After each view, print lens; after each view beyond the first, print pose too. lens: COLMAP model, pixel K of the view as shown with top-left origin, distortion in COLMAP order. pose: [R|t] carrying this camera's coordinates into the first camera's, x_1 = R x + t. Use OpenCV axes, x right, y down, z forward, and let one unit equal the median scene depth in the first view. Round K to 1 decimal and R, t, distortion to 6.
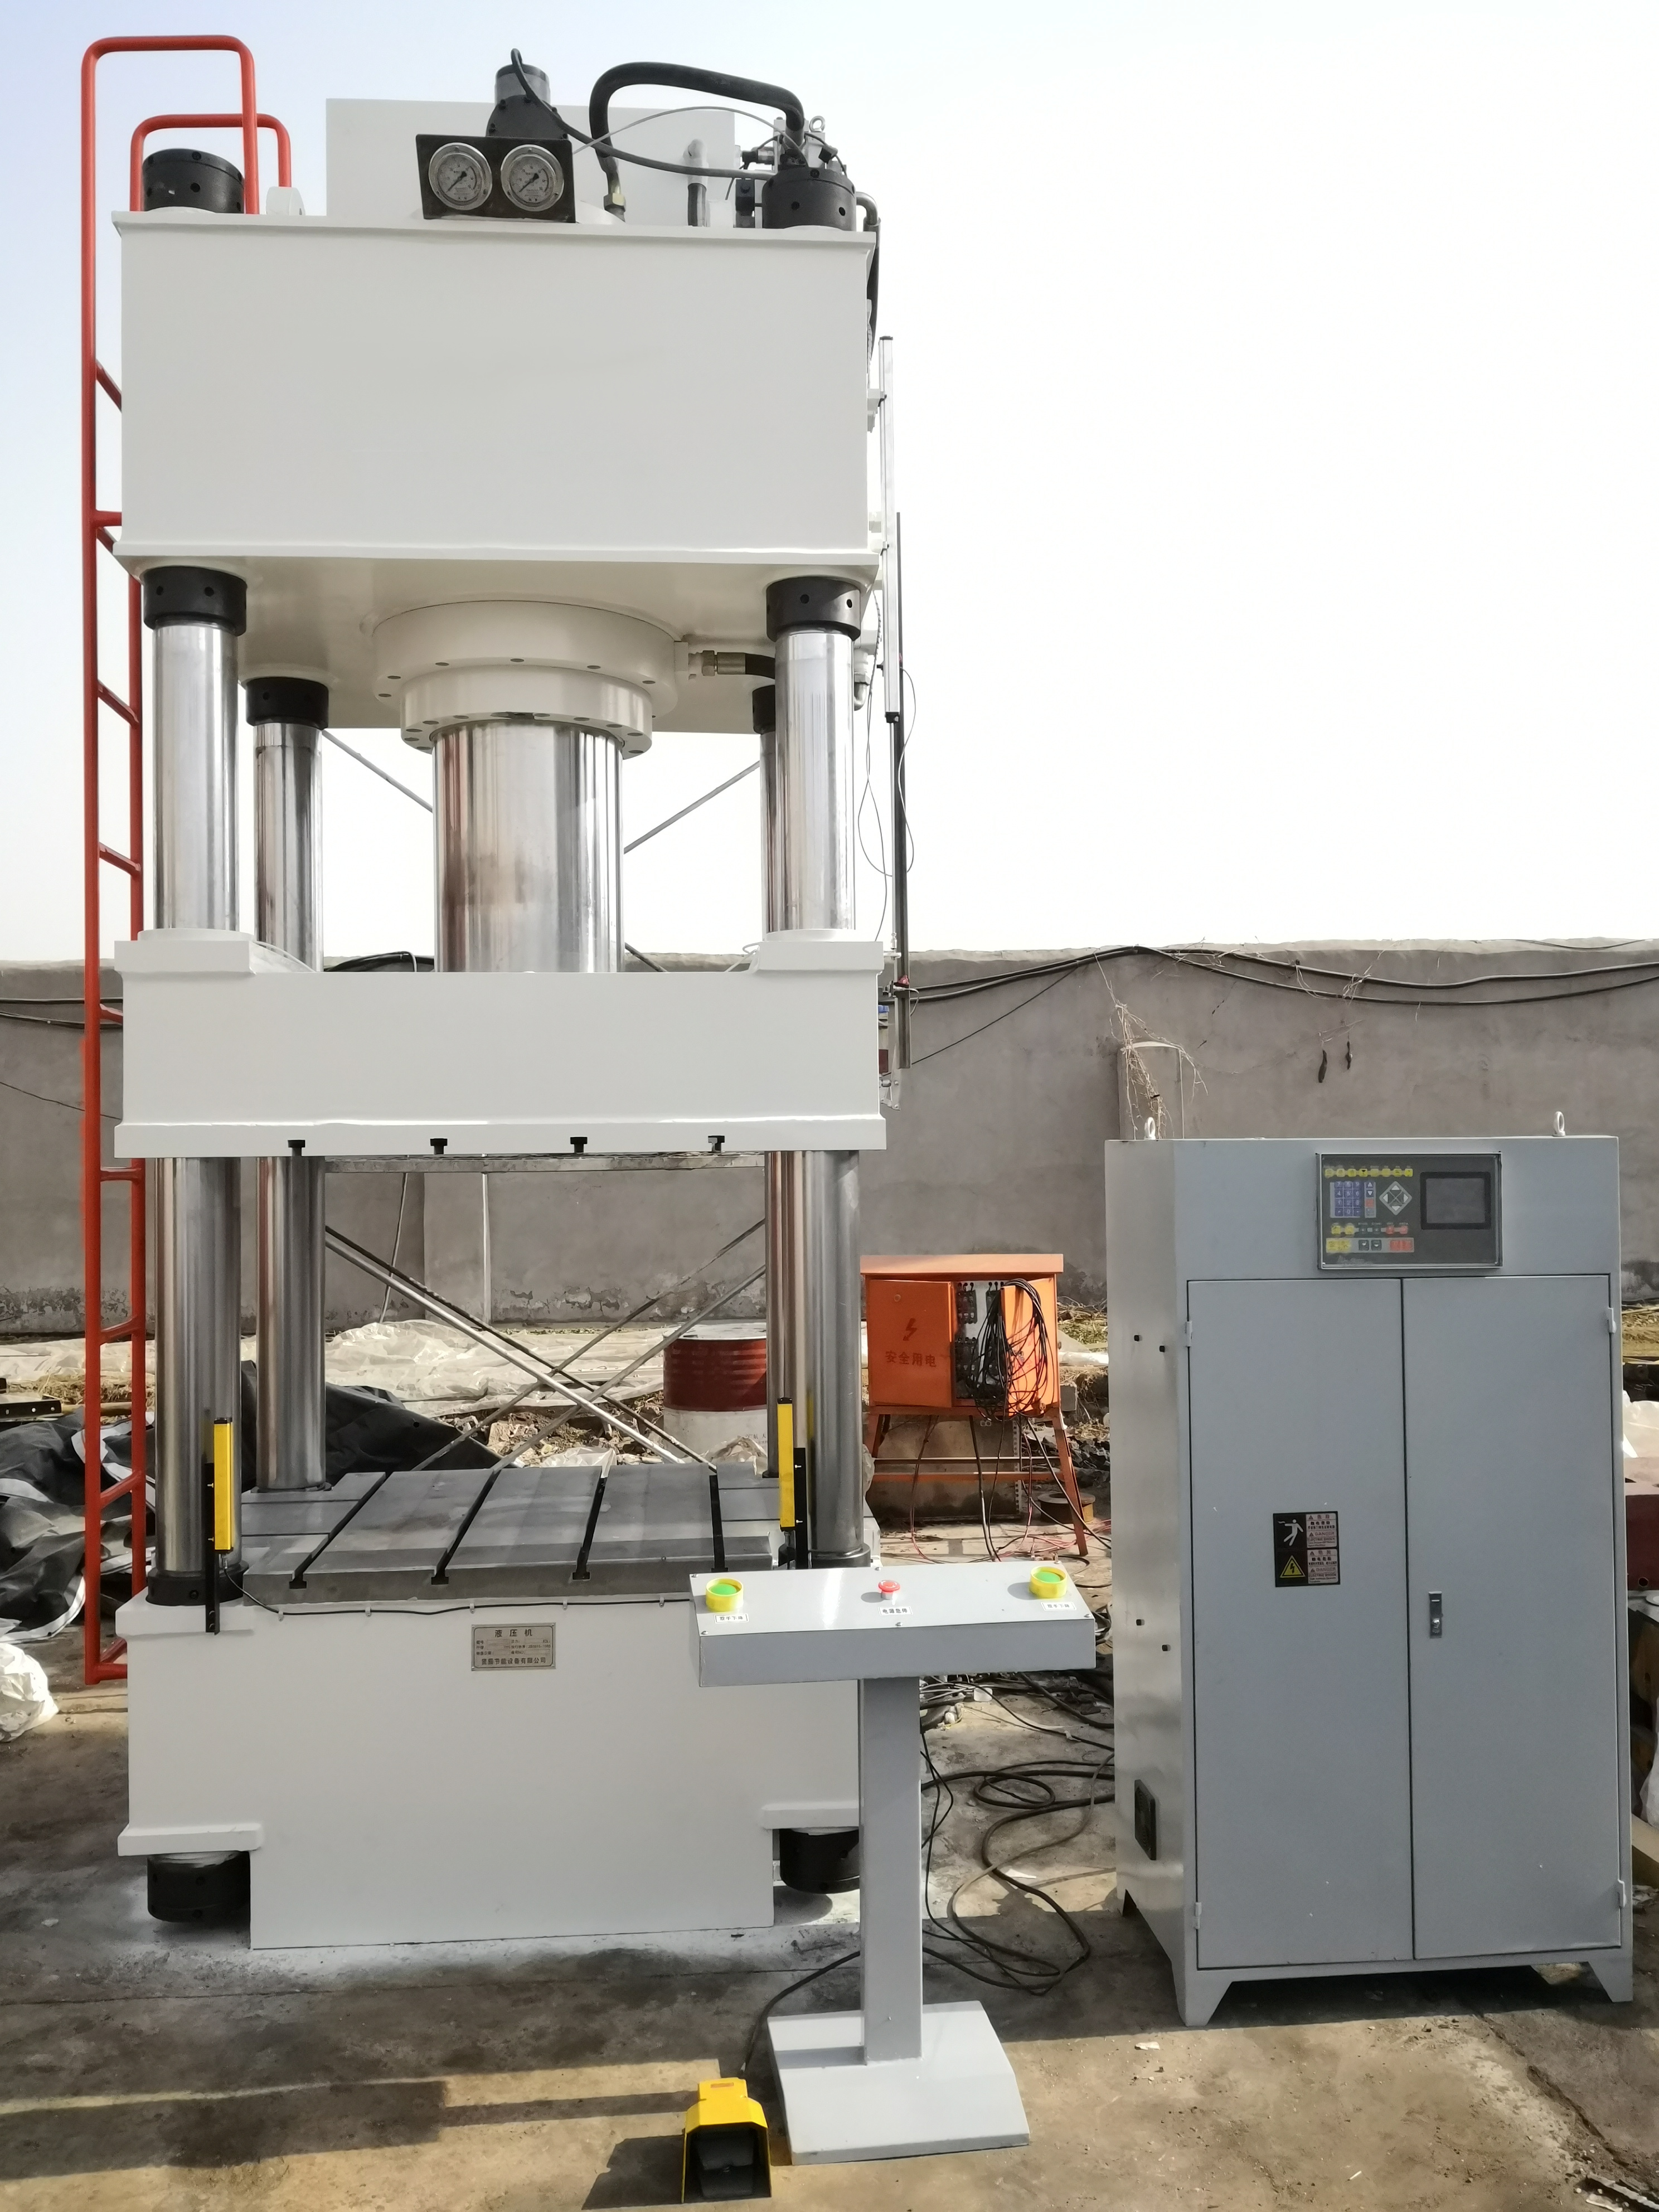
lens RADIAL K [[1811.1, 0, 829.5], [0, 1811.1, 1106.0], [0, 0, 1]] dist [0.009017, -0.005560]
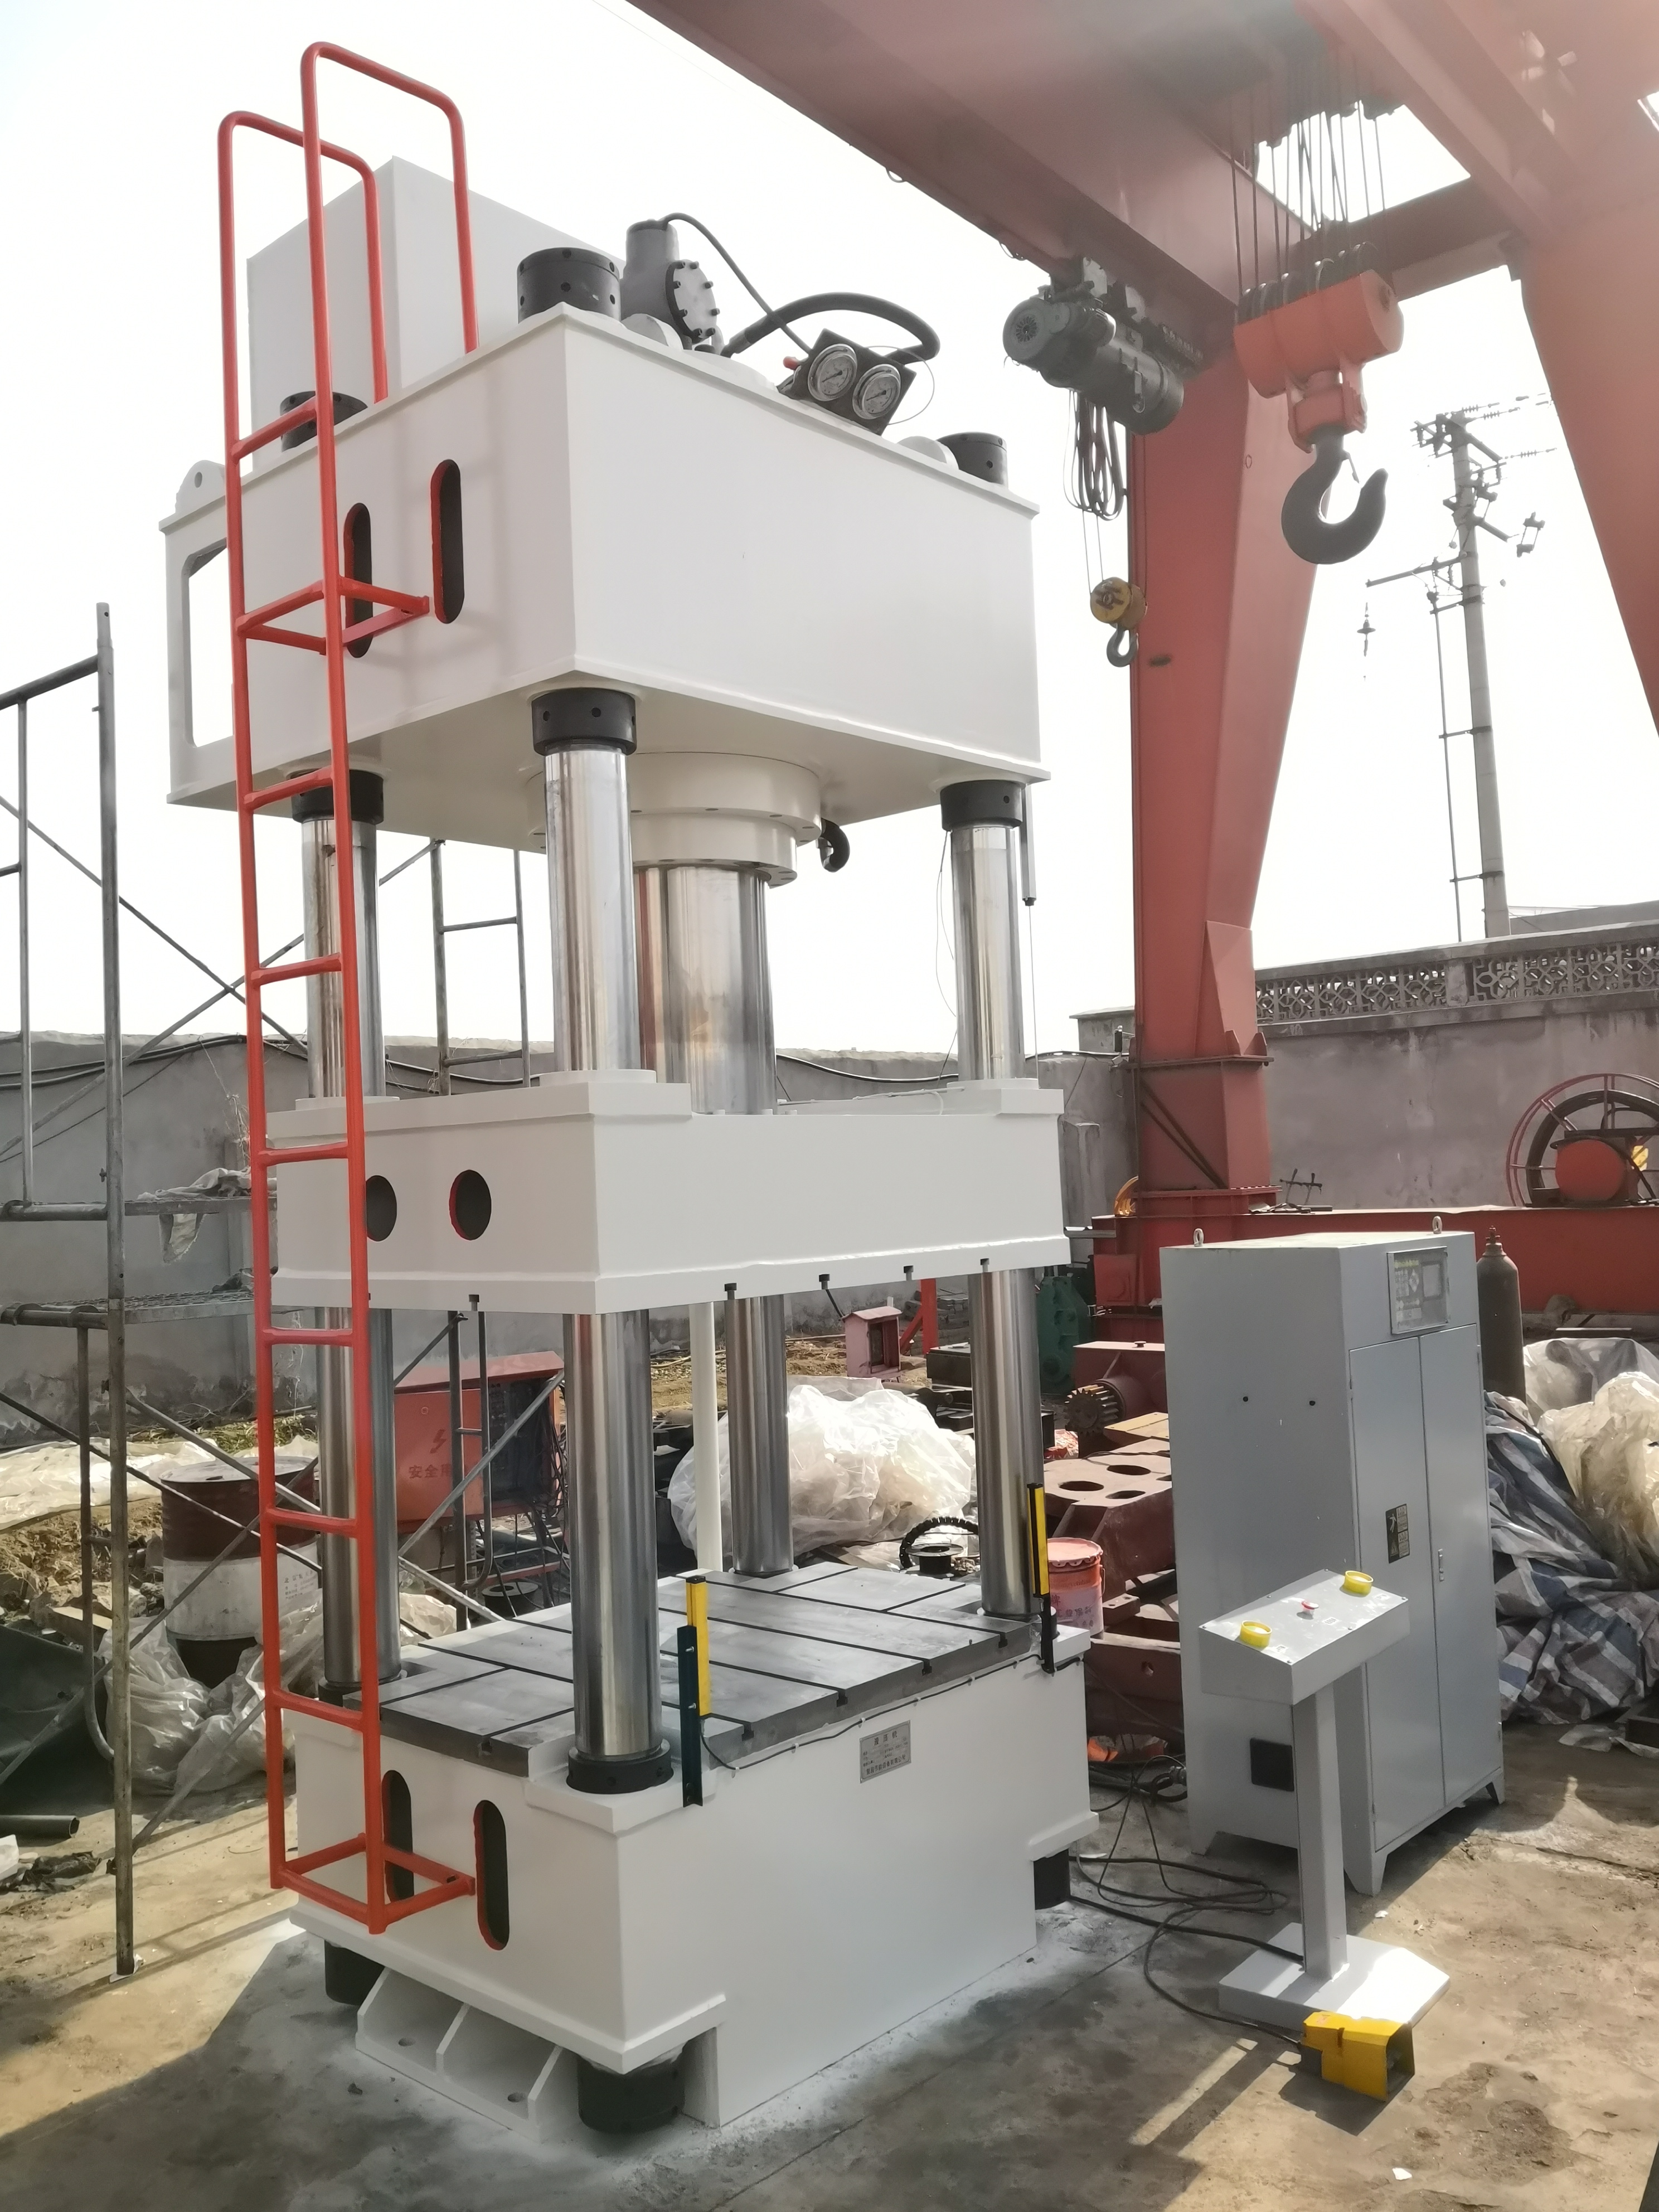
lens RADIAL K [[1831.2, 0, 828.1], [0, 1831.2, 1105.6], [0, 0, 1]] dist [0.006315, -0.001076]
pose [[0.723109, 0.010625, 0.690652, -0.899878], [0.015815, 0.999365, -0.031933, -0.043532], [-0.690553, 0.034014, 0.722482, 0.223311]]
